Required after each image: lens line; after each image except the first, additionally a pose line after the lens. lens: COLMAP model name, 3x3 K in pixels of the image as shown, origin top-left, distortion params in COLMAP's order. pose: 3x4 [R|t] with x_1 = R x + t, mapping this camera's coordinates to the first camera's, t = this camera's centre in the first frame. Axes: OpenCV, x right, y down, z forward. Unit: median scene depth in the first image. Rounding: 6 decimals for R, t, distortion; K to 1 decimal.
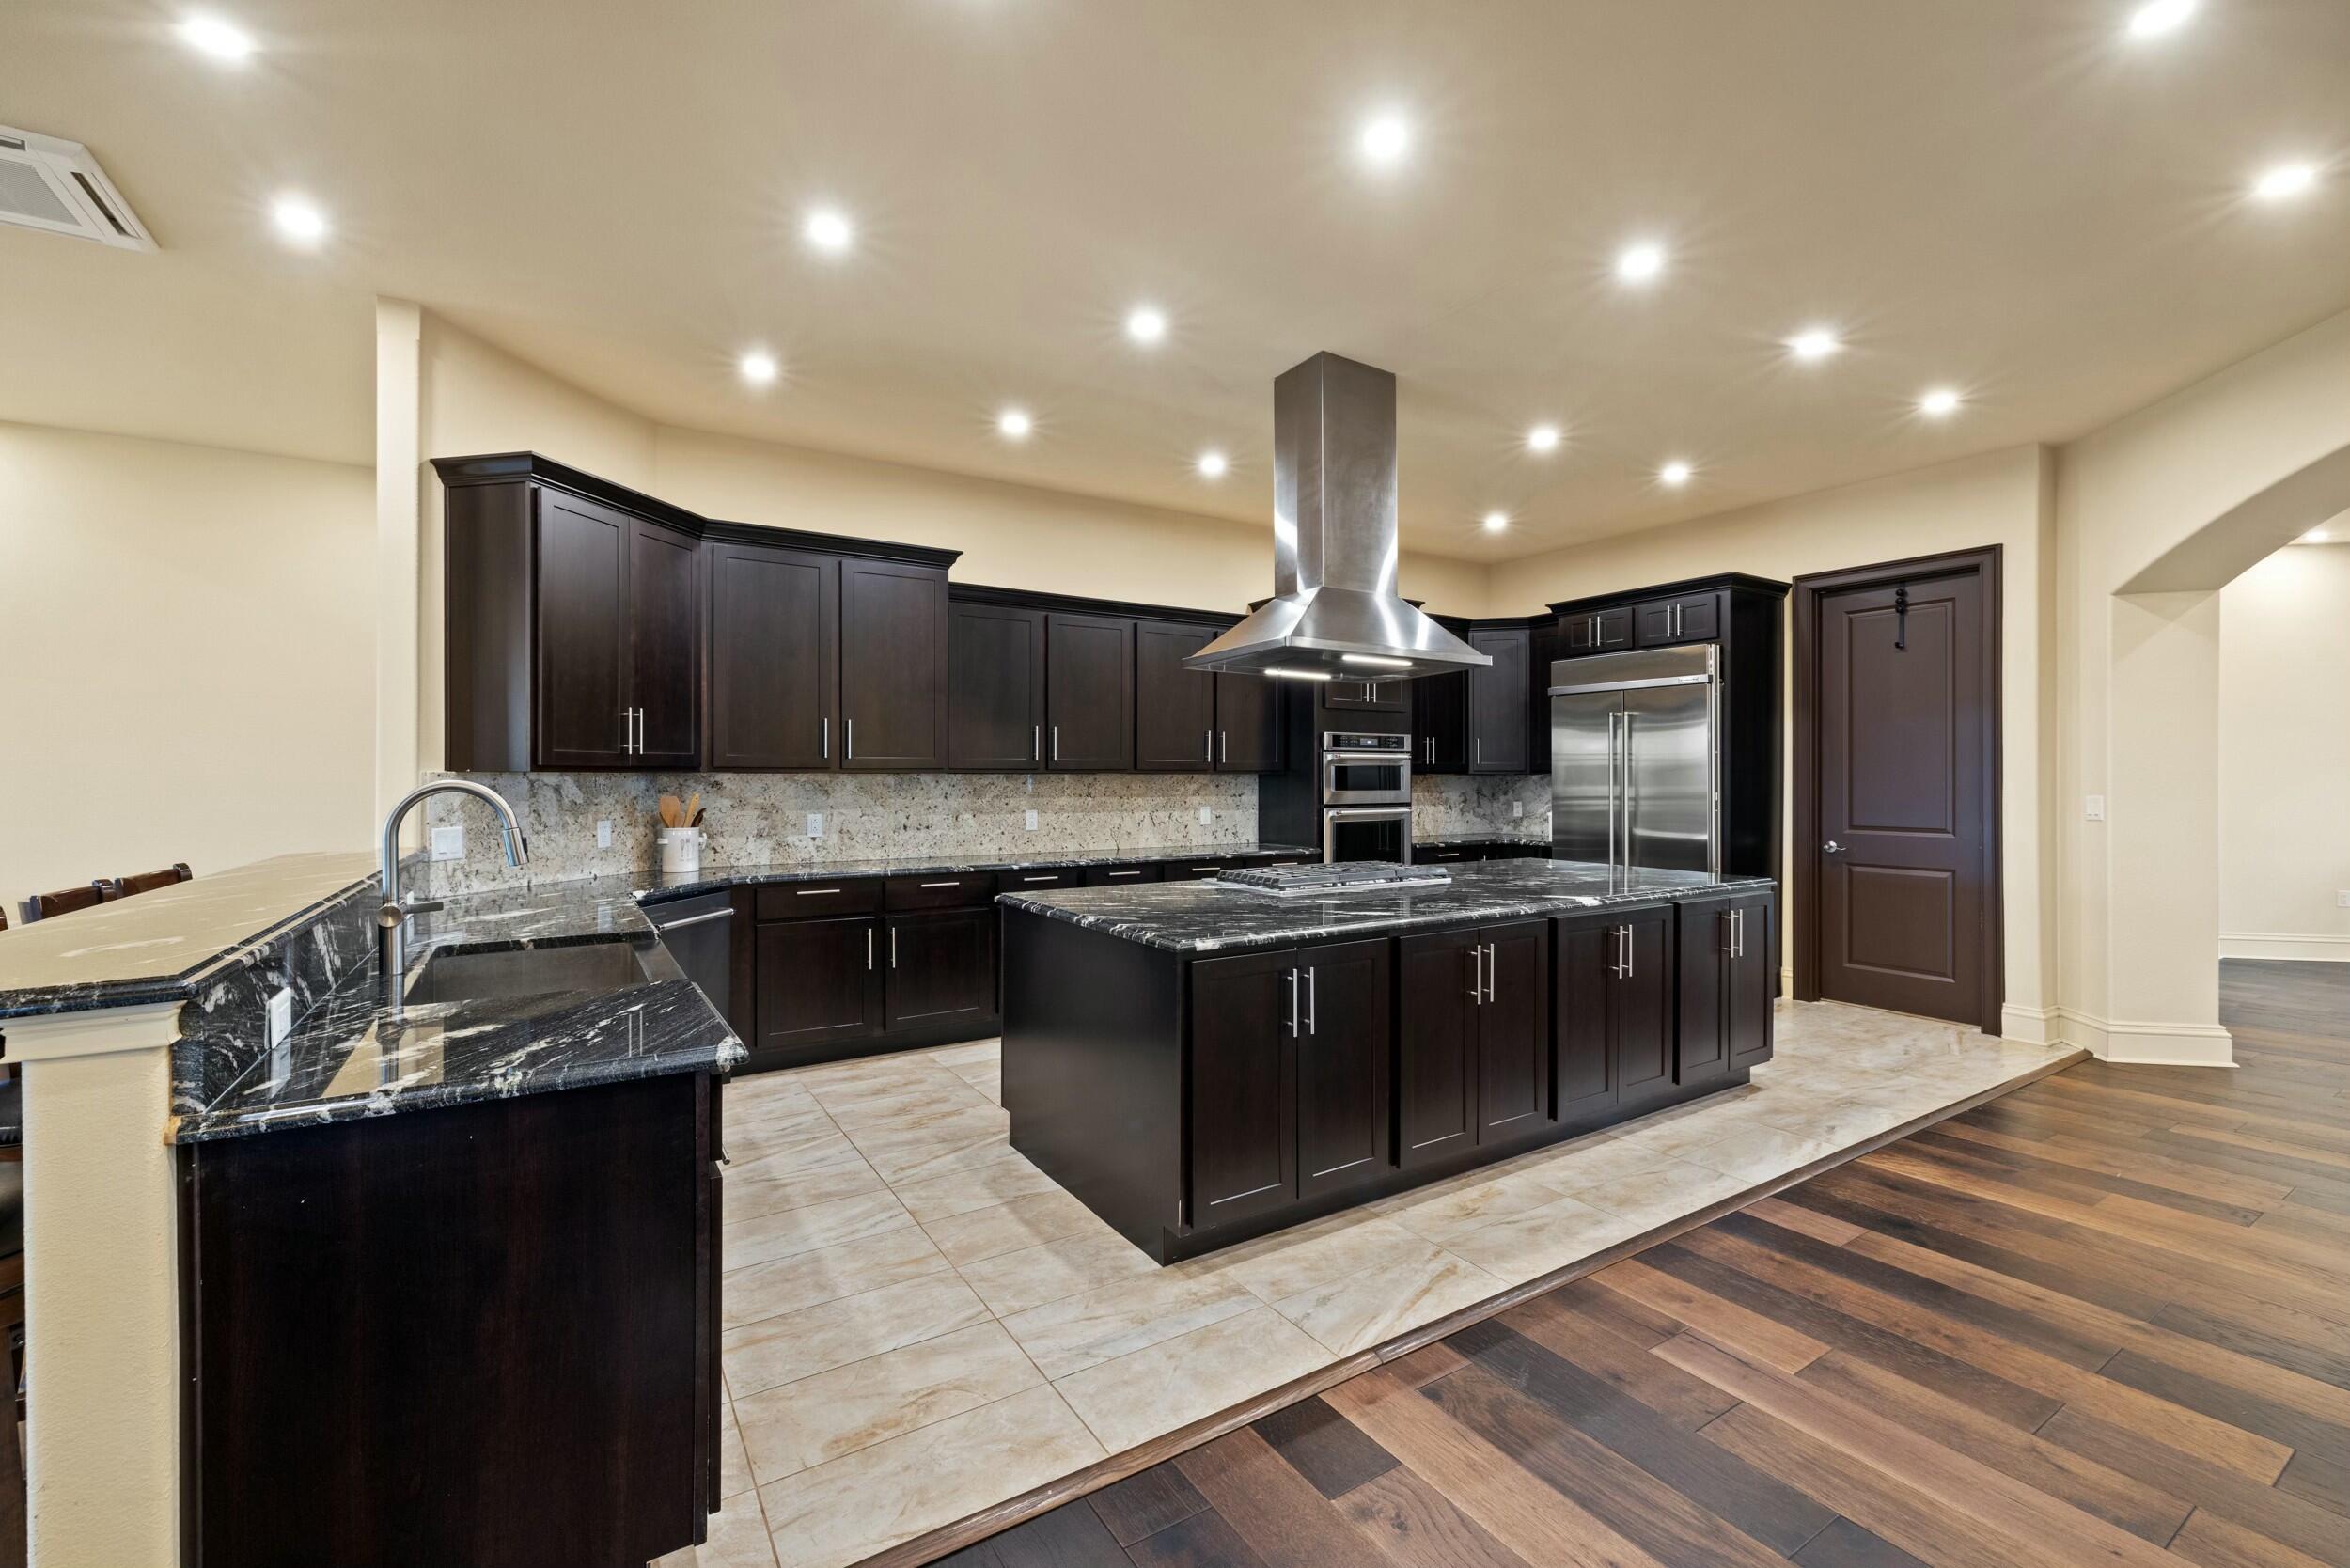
lens RADIAL K [[985.5, 0, 1154.5], [0, 985.5, 780.0], [0, 0, 1]] dist [0.003434, 0.000353]
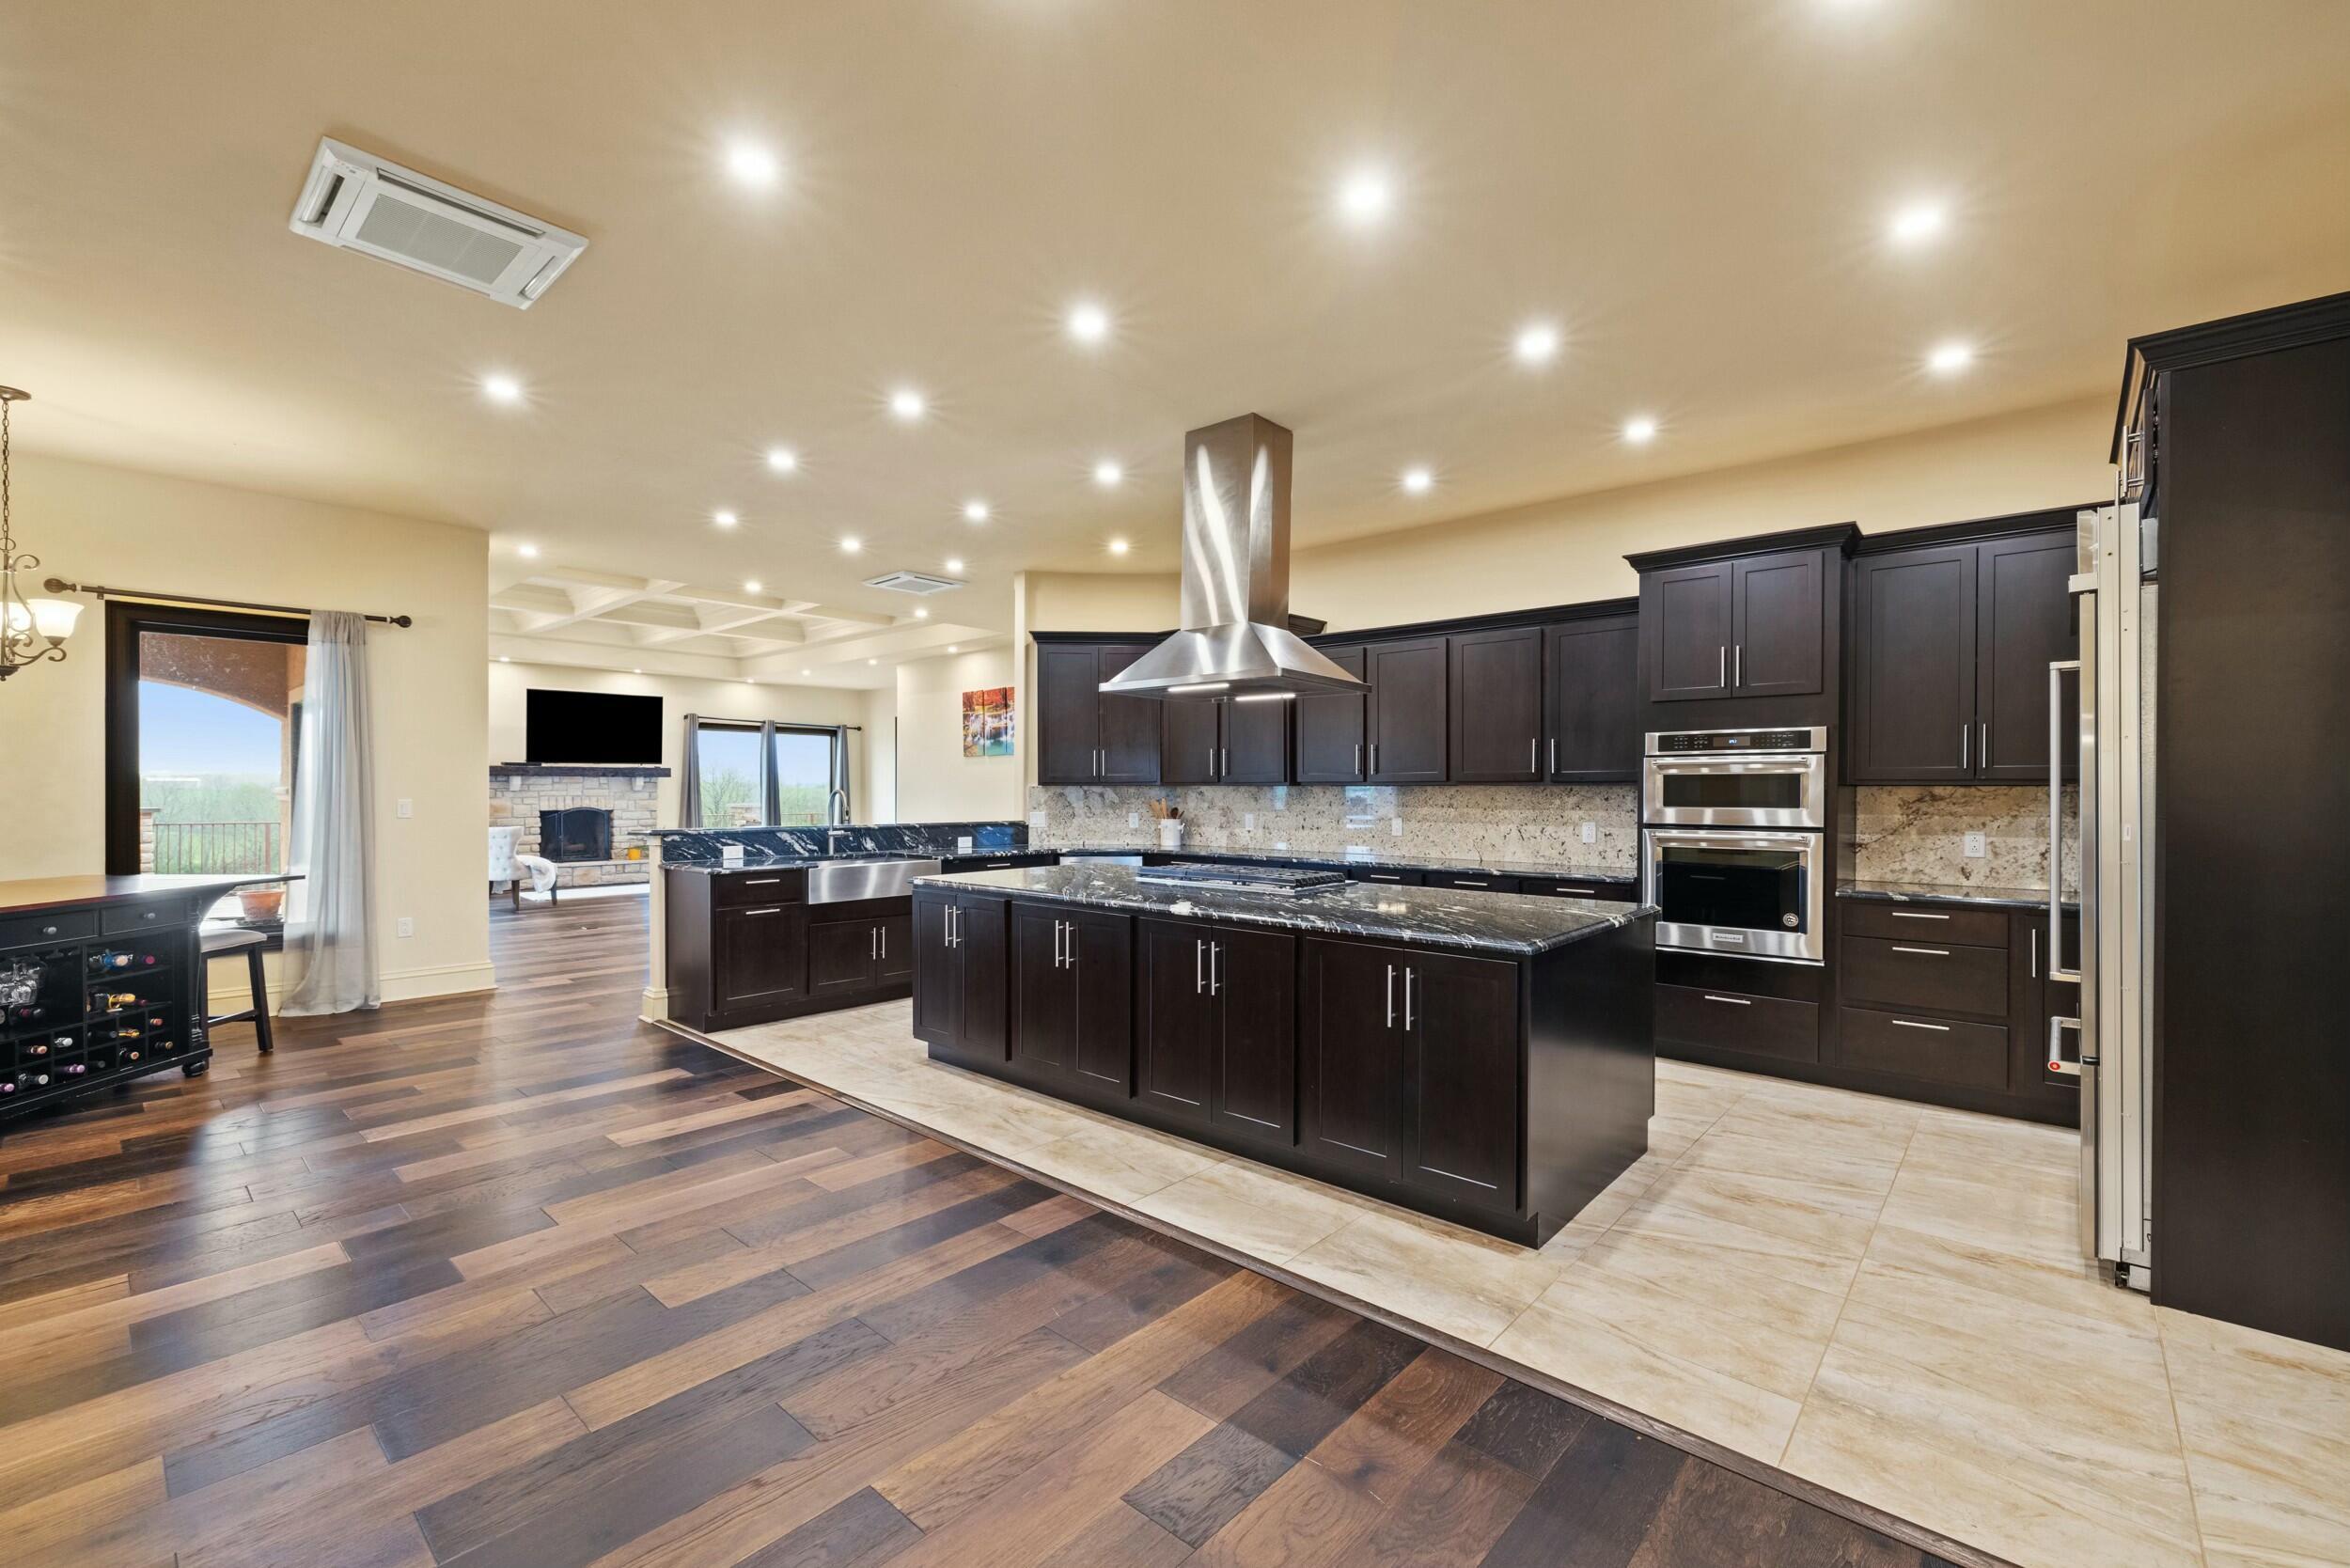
lens RADIAL K [[985.5, 0, 1175.8], [0, 985.5, 792.0], [0, 0, 1]] dist [0.003434, 0.000353]
pose [[0.275187, 0.003860, -0.961383, 1.321159], [-0.003893, 0.999988, 0.002901, -0.002388], [0.961383, 0.002945, 0.275198, 0.657817]]
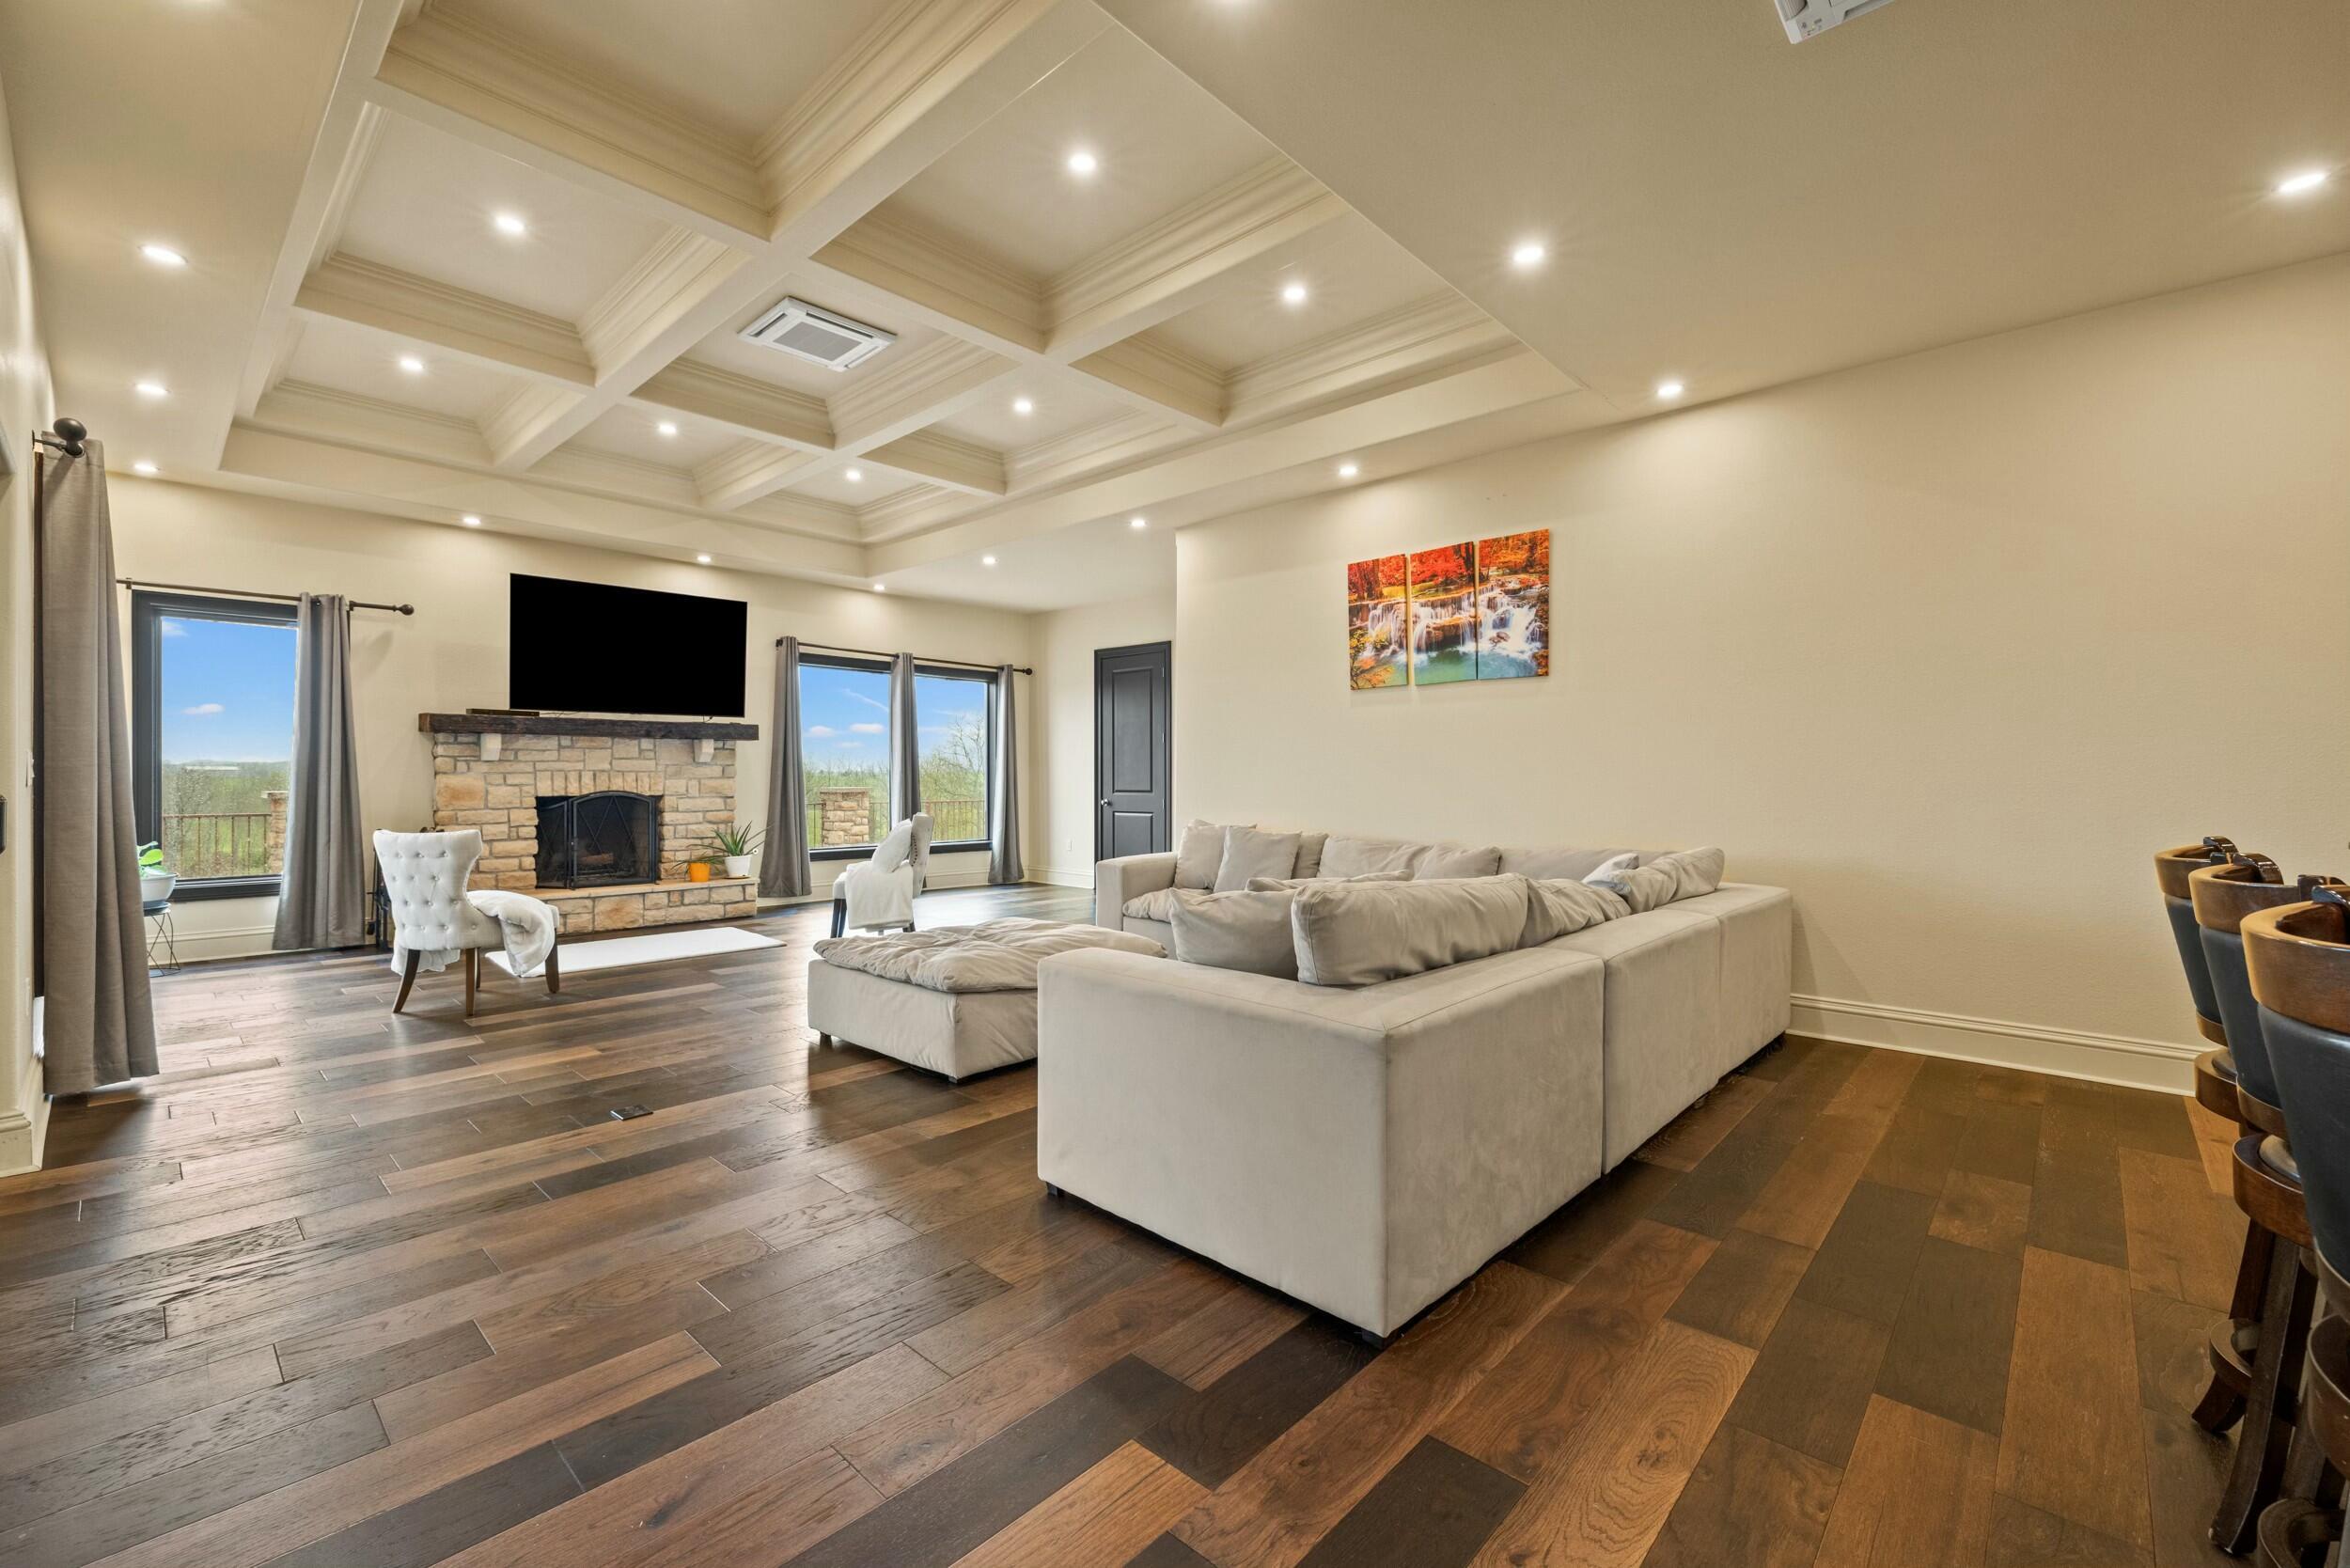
lens RADIAL K [[985.5, 0, 1180.0], [0, 985.5, 779.4], [0, 0, 1]] dist [0.003434, 0.000353]
pose [[0.260086, 0.003420, -0.965579, -0.430181], [-0.002610, 0.999993, 0.002839, 0.038968], [0.965582, 0.001782, 0.260093, 0.181304]]
